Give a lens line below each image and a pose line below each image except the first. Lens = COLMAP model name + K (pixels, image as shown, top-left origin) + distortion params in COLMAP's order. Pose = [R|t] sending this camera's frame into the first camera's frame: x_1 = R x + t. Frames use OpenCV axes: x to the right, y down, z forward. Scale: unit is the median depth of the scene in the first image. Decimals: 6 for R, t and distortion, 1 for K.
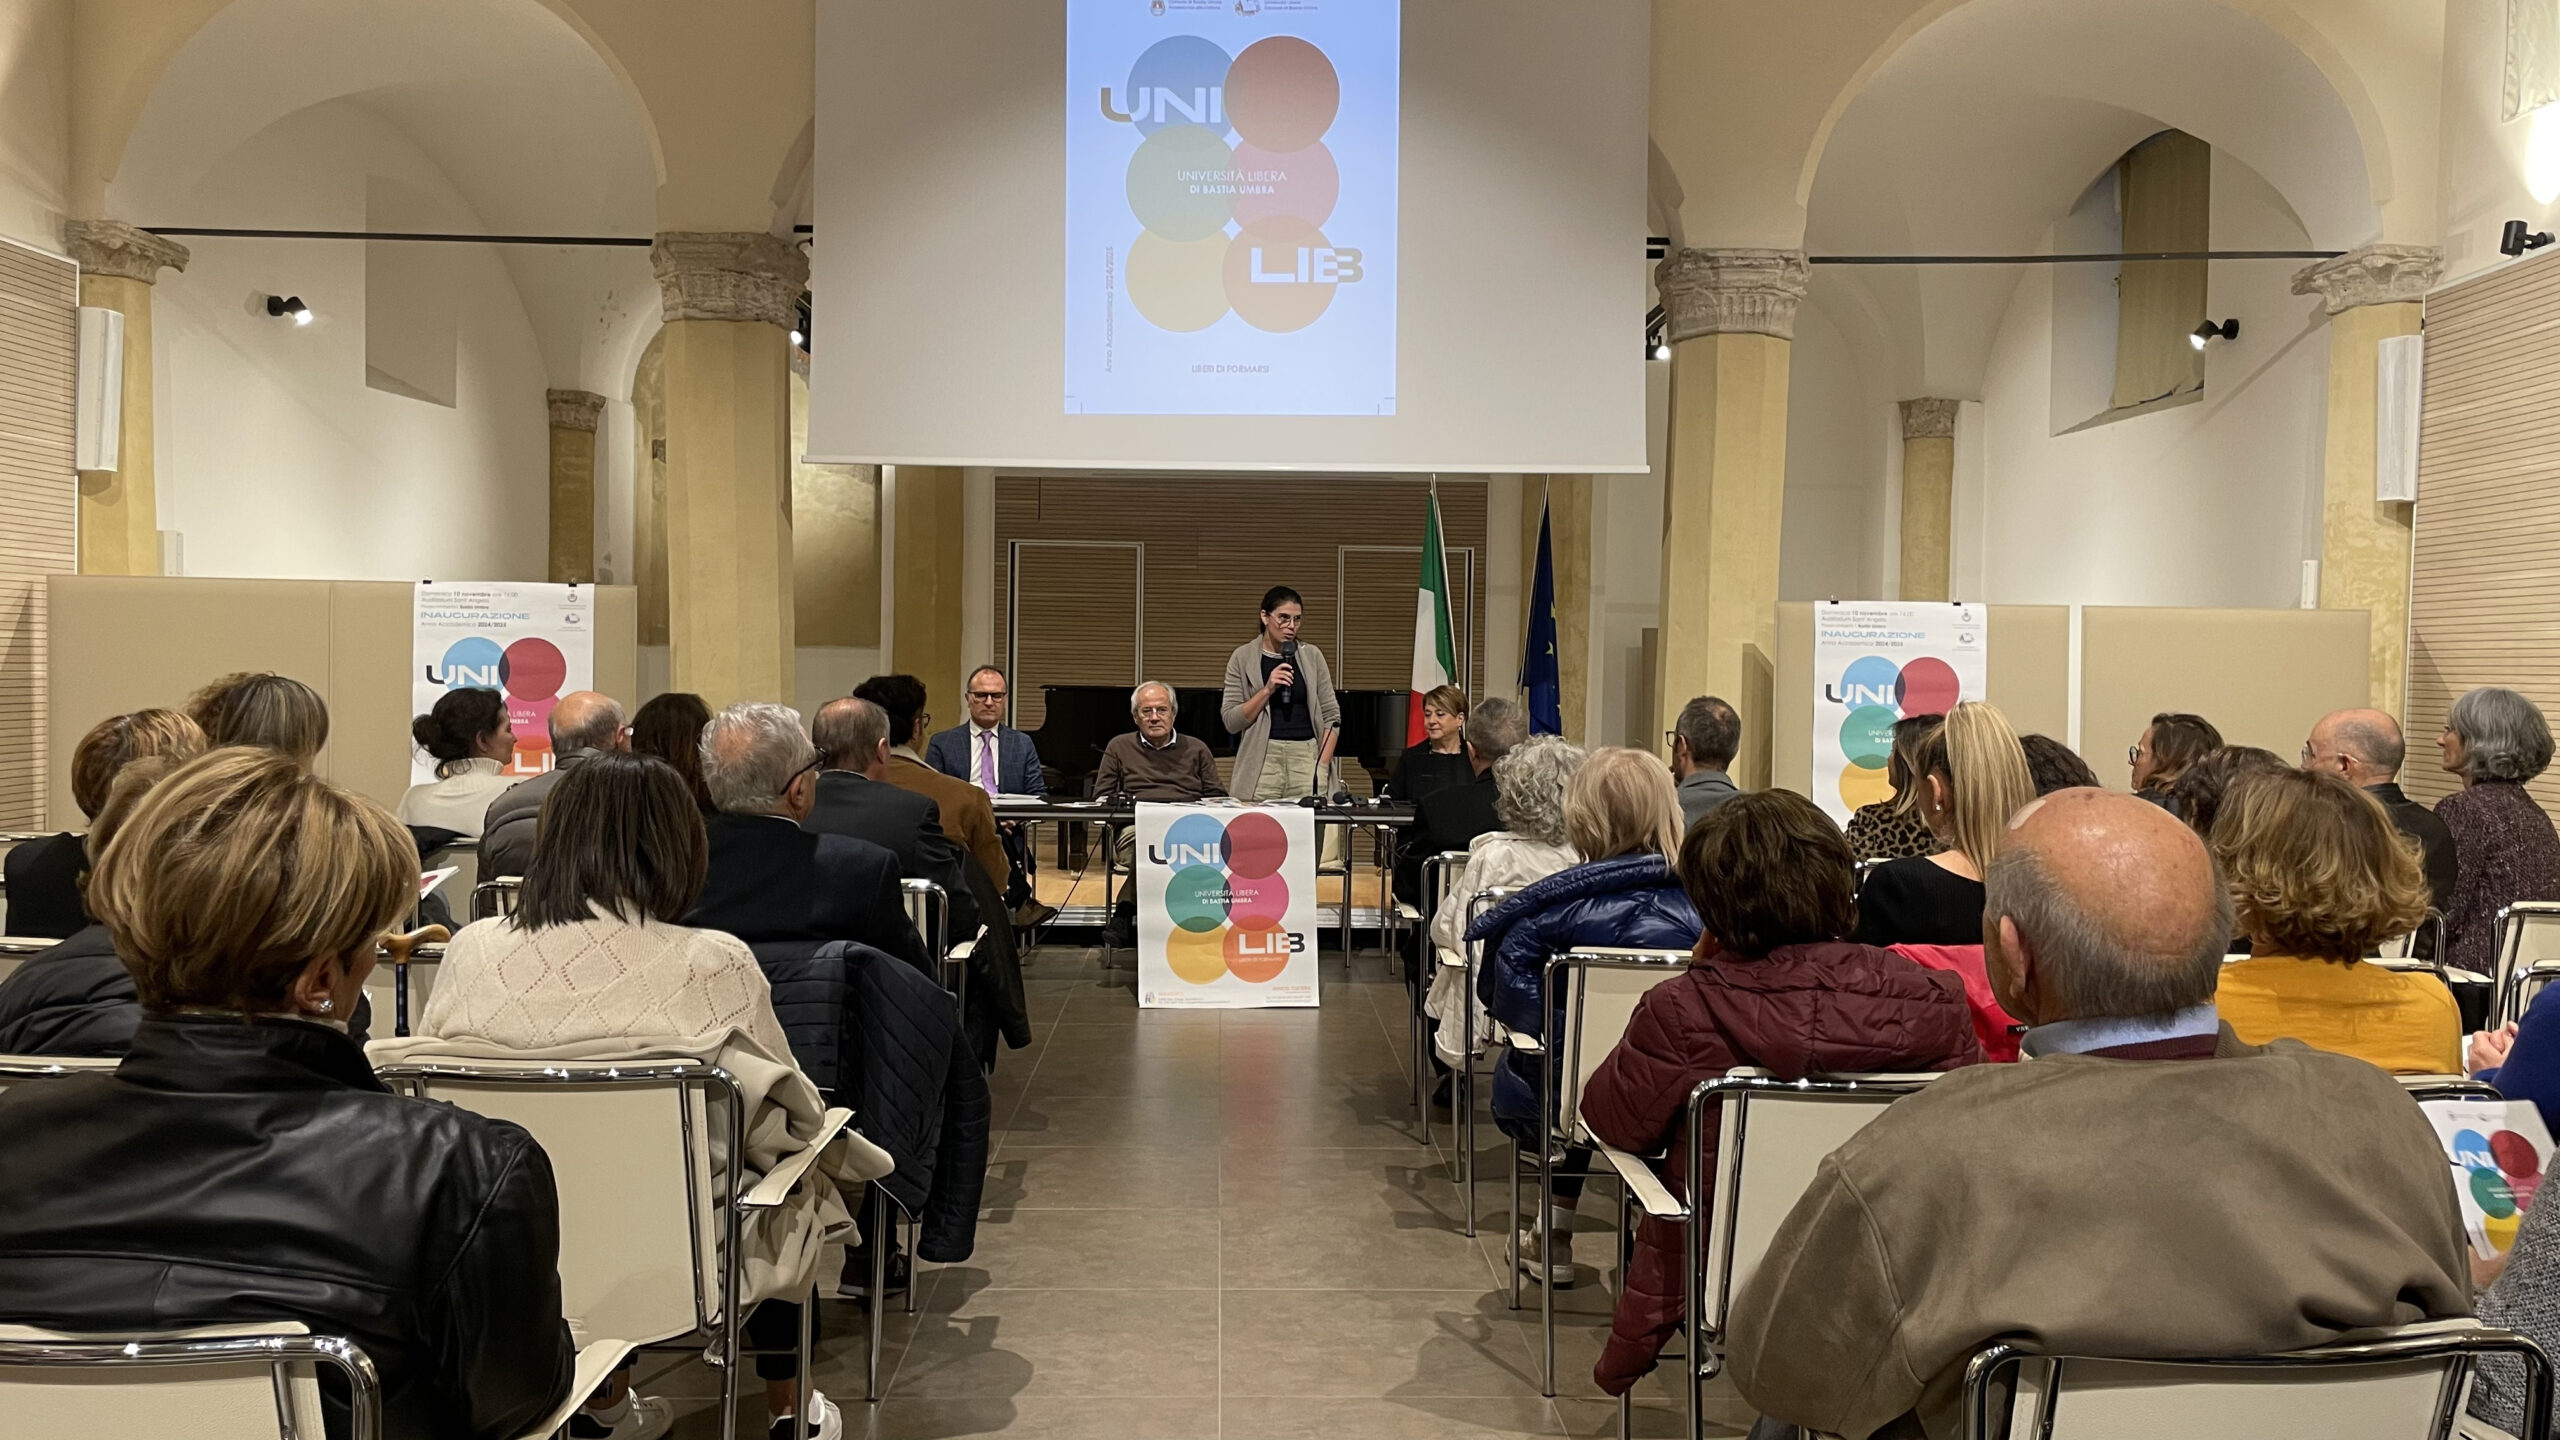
lens RADIAL K [[1959.1, 0, 1276.6], [0, 1959.1, 720.0], [0, 0, 1]] dist [0.071857, -0.102177]
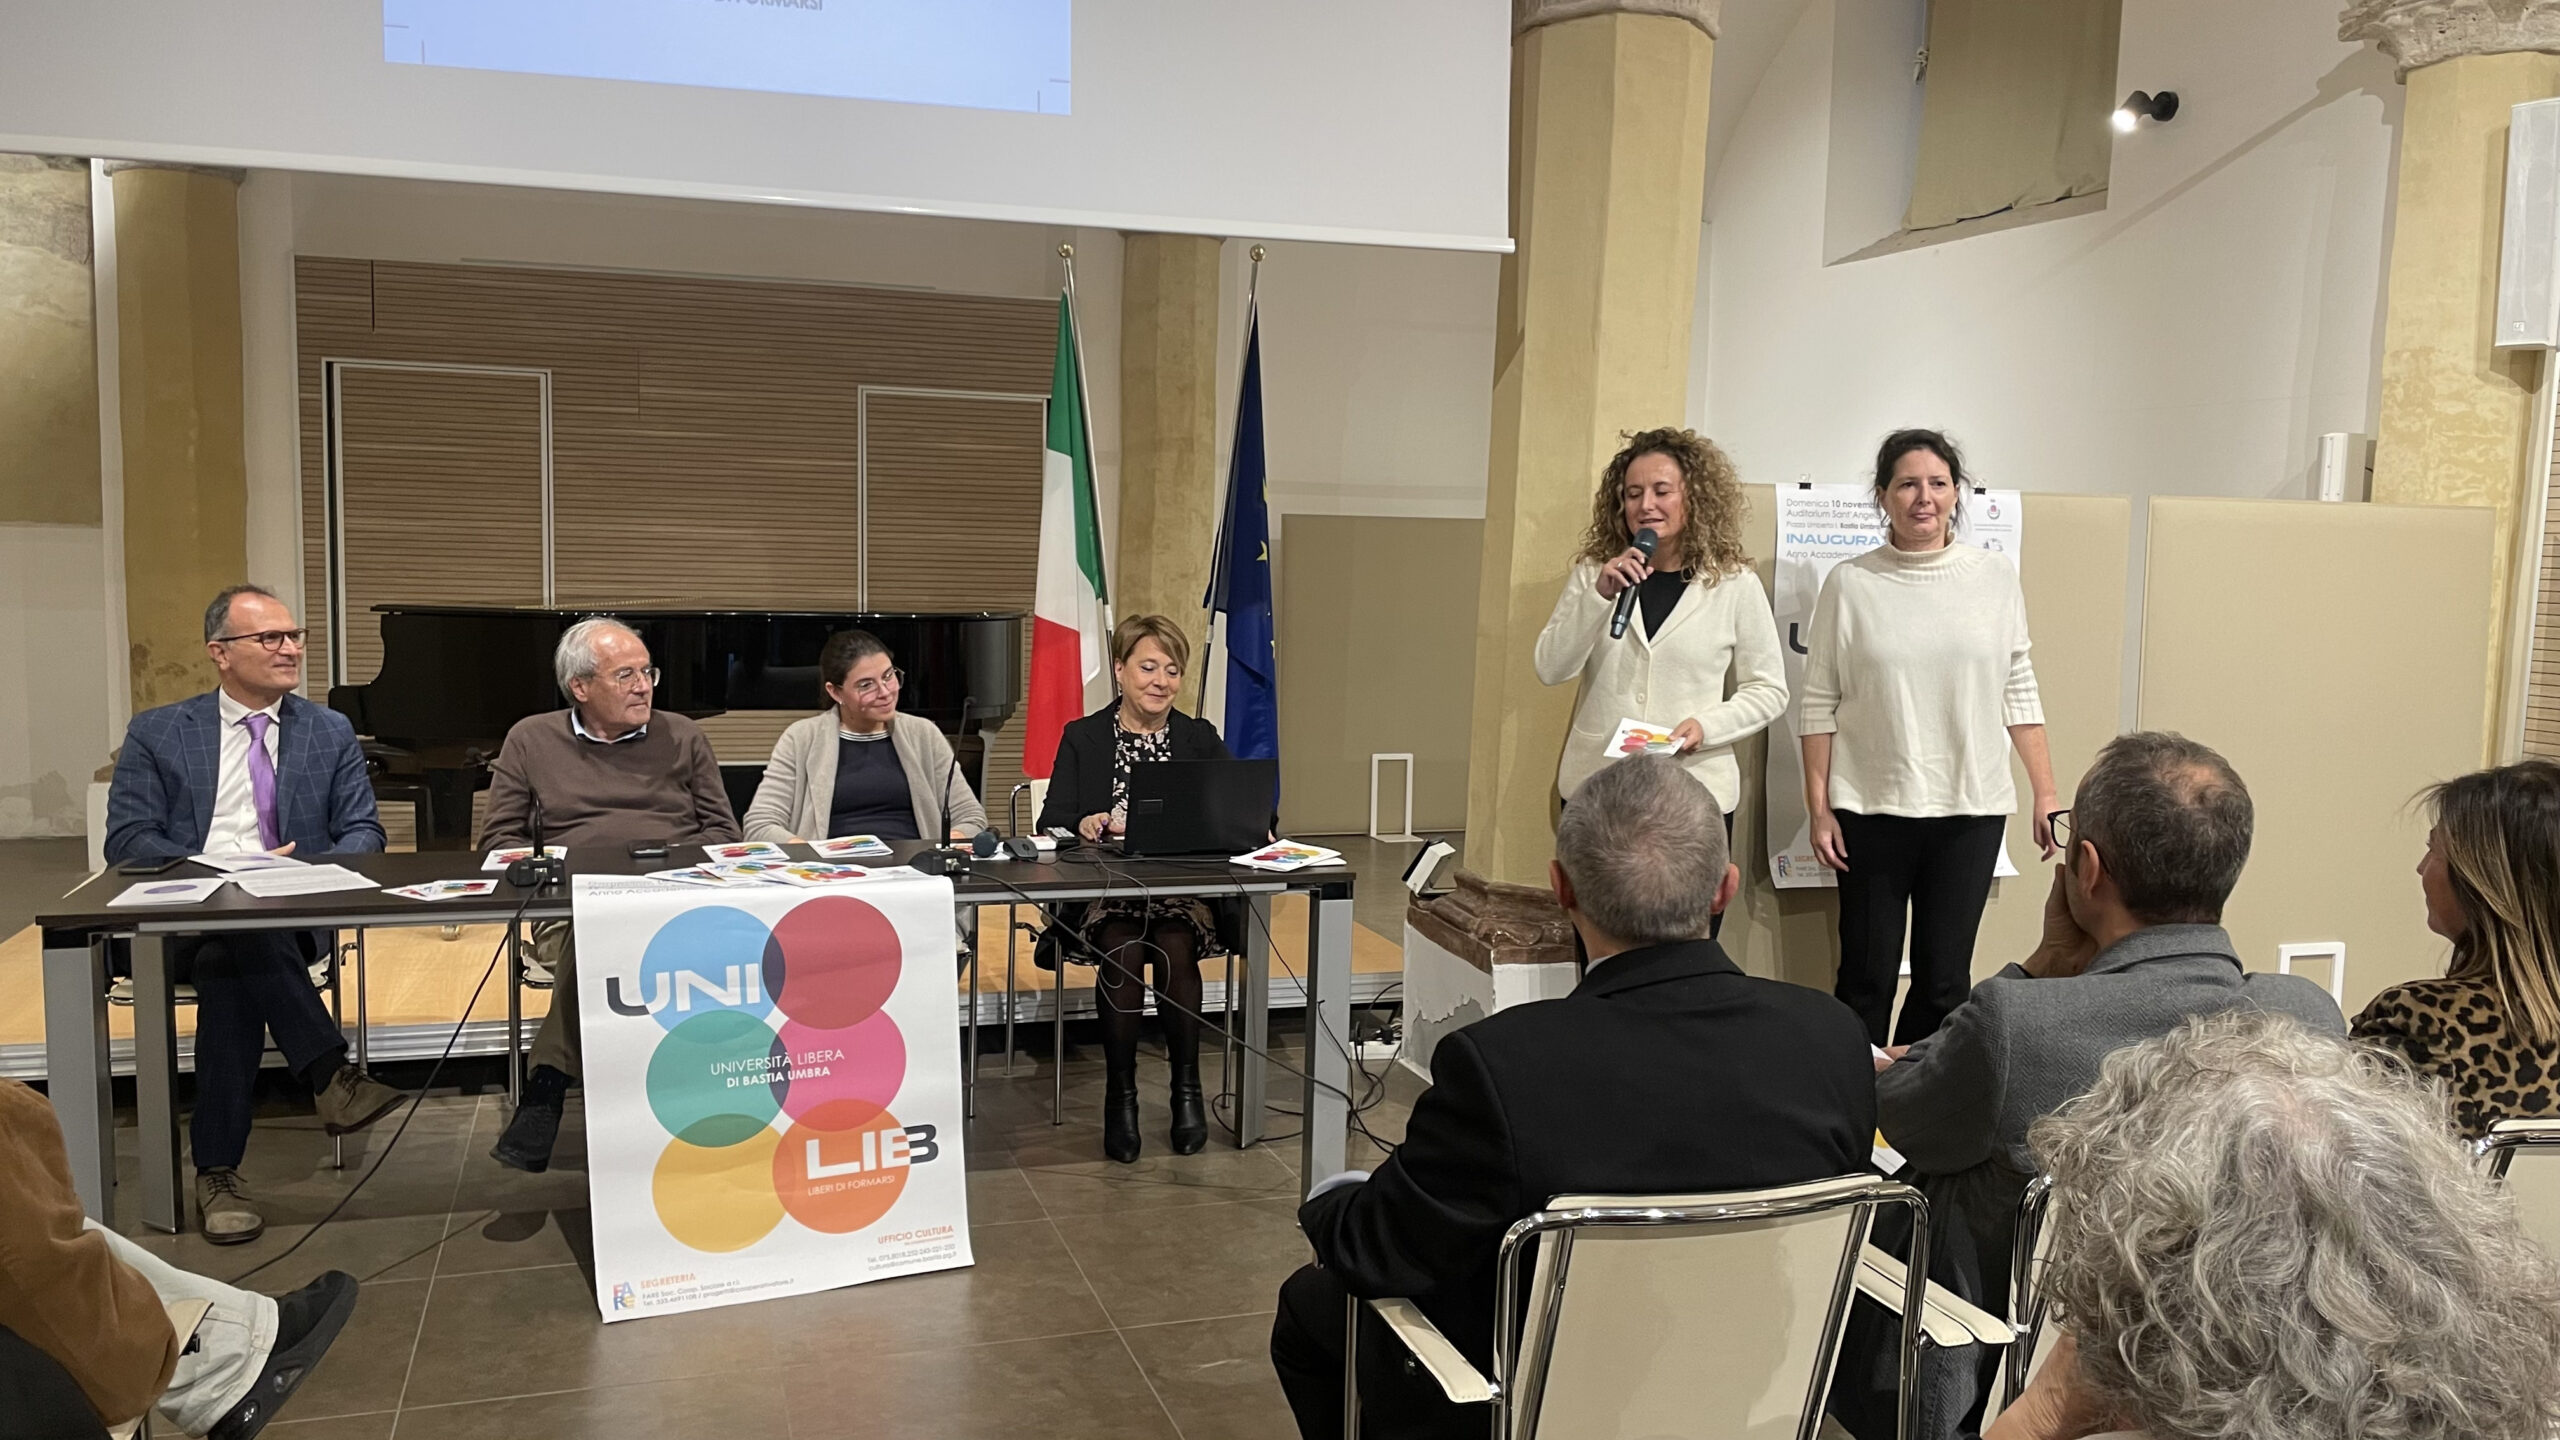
lens RADIAL K [[1959.1, 0, 1287.2], [0, 1959.1, 744.2], [0, 0, 1]] dist [0.071857, -0.102177]
pose [[0.957310, -0.023122, 0.288136, -0.040424], [0.000454, 0.996915, 0.078492, -0.027836], [-0.289062, -0.075011, 0.954367, 0.459568]]
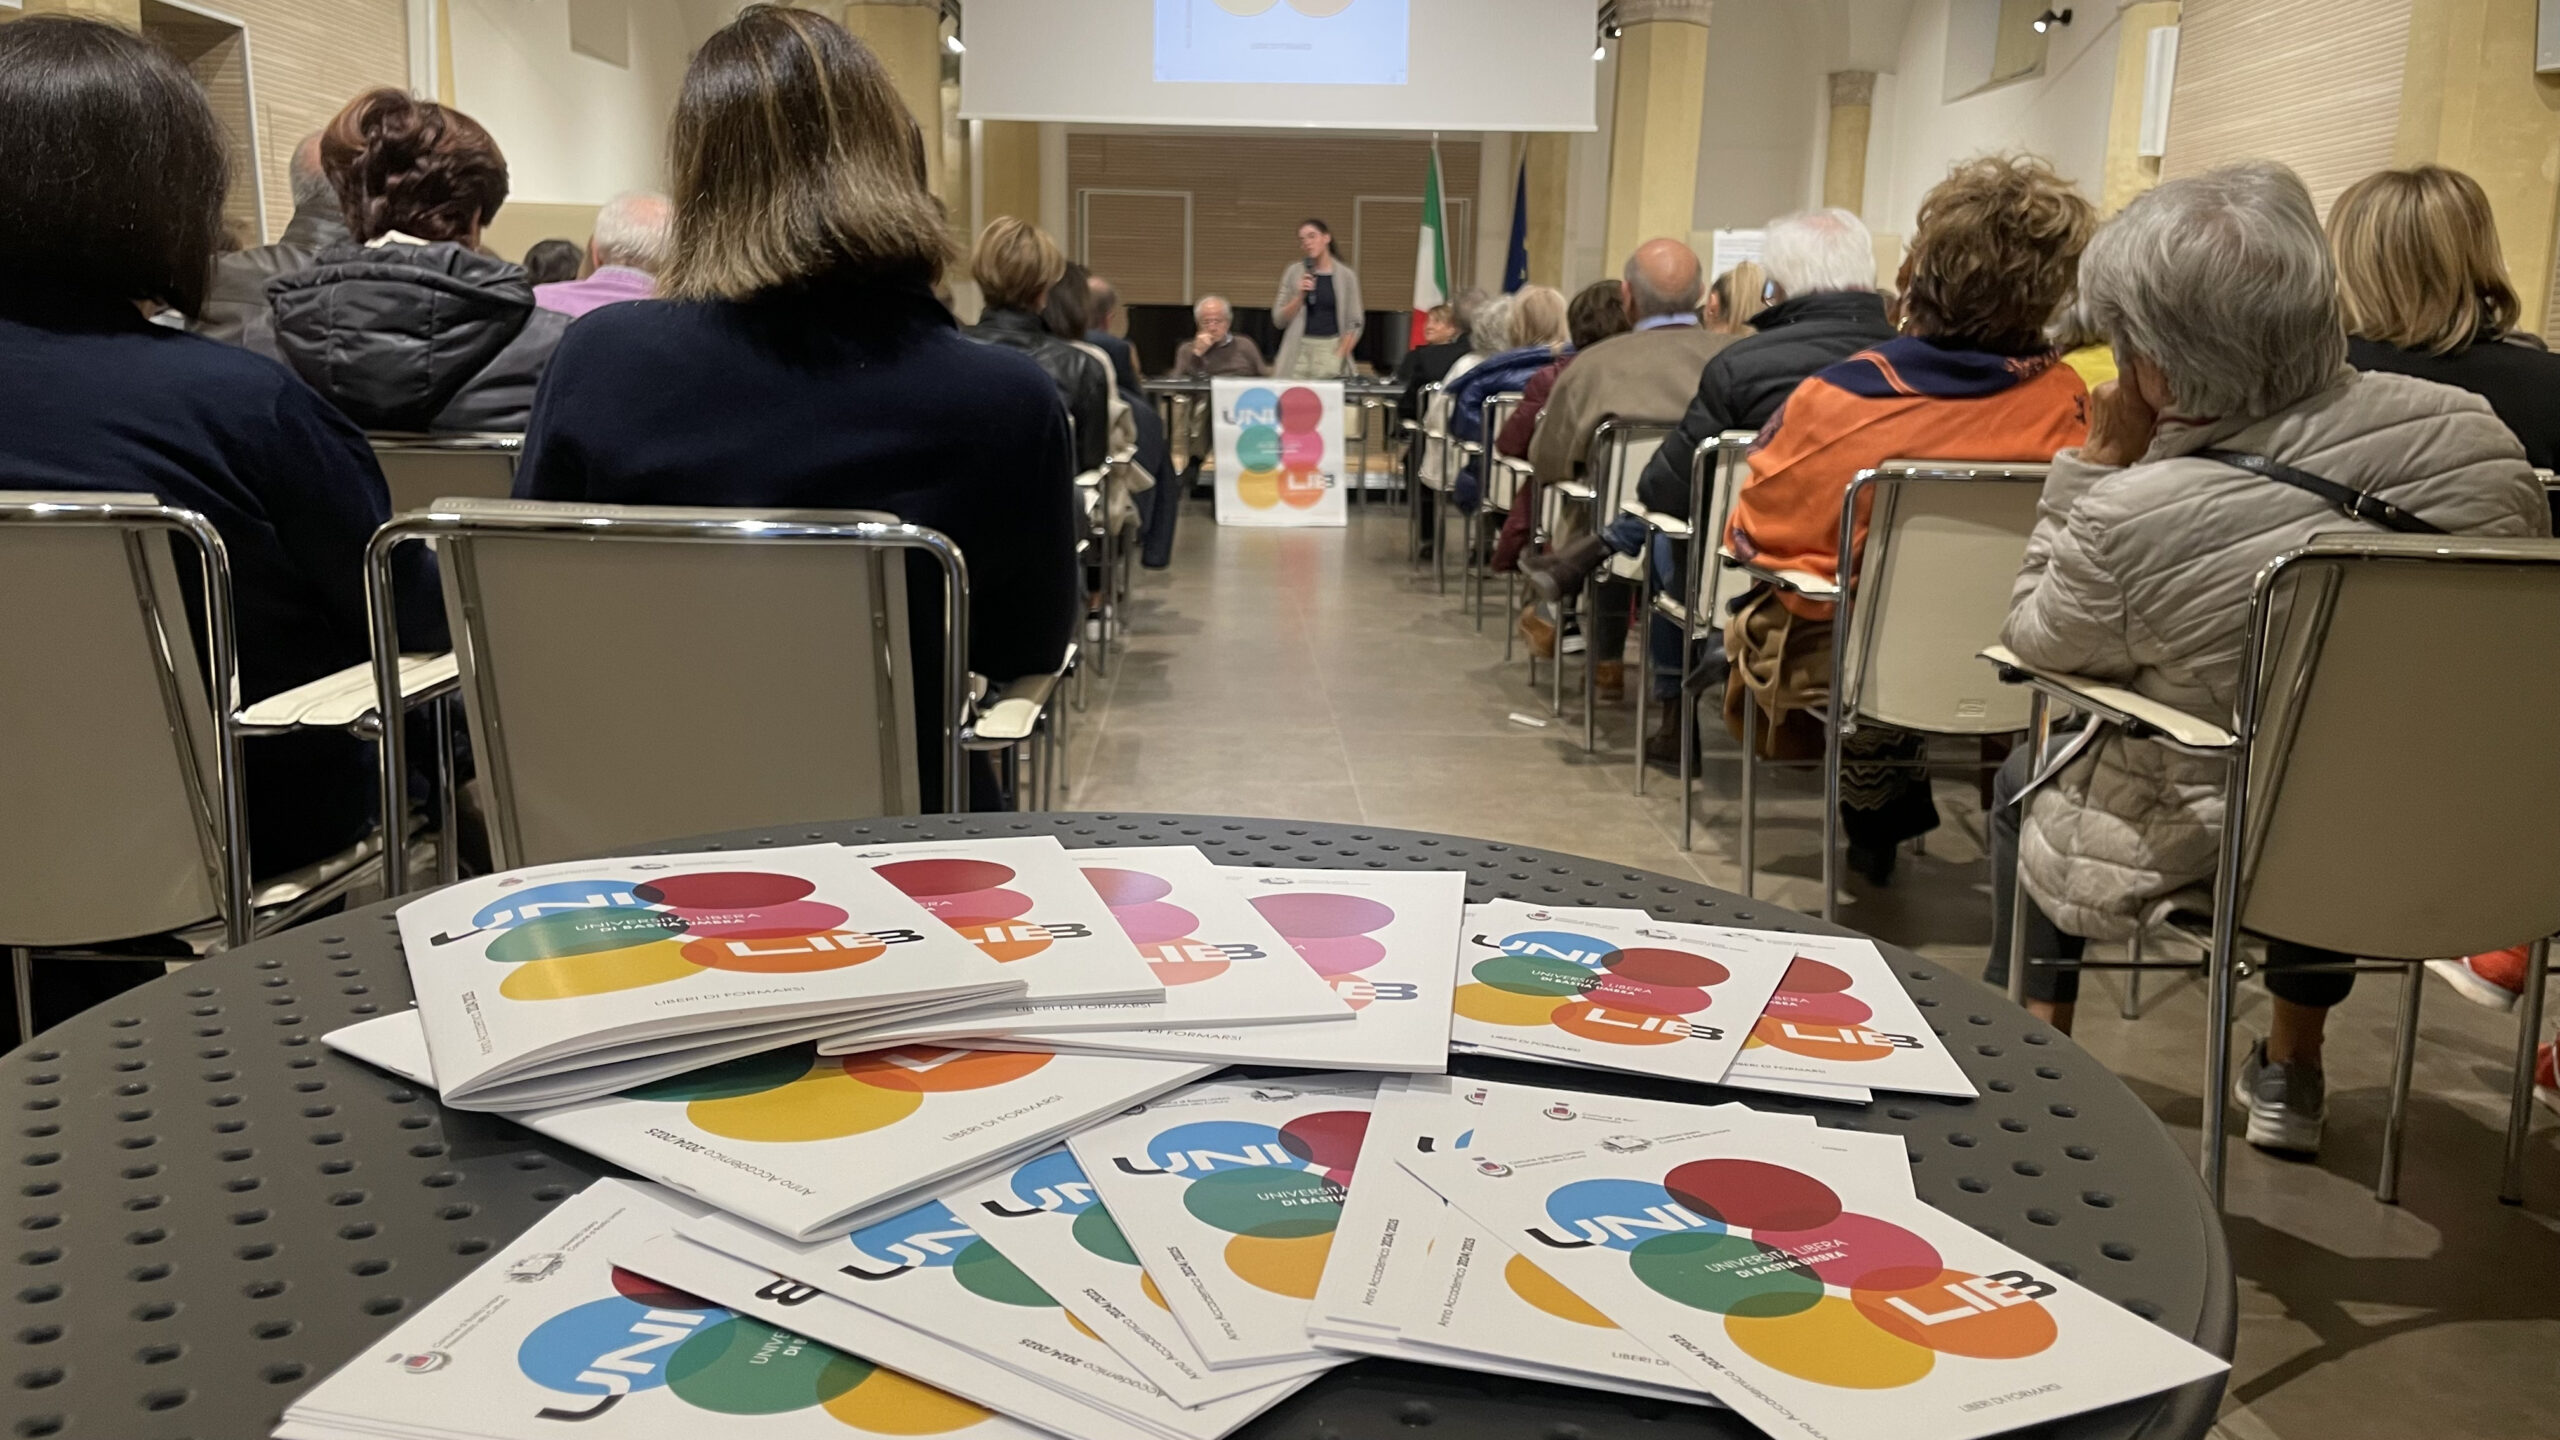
lens RADIAL K [[1959.1, 0, 1284.1], [0, 1959.1, 740.7], [0, 0, 1]] dist [0.071857, -0.102177]
pose [[0.999969, 0.005858, 0.005336, -0.026114], [-0.006684, 0.985234, 0.171084, 0.053062], [-0.004255, -0.171115, 0.985242, -0.381025]]
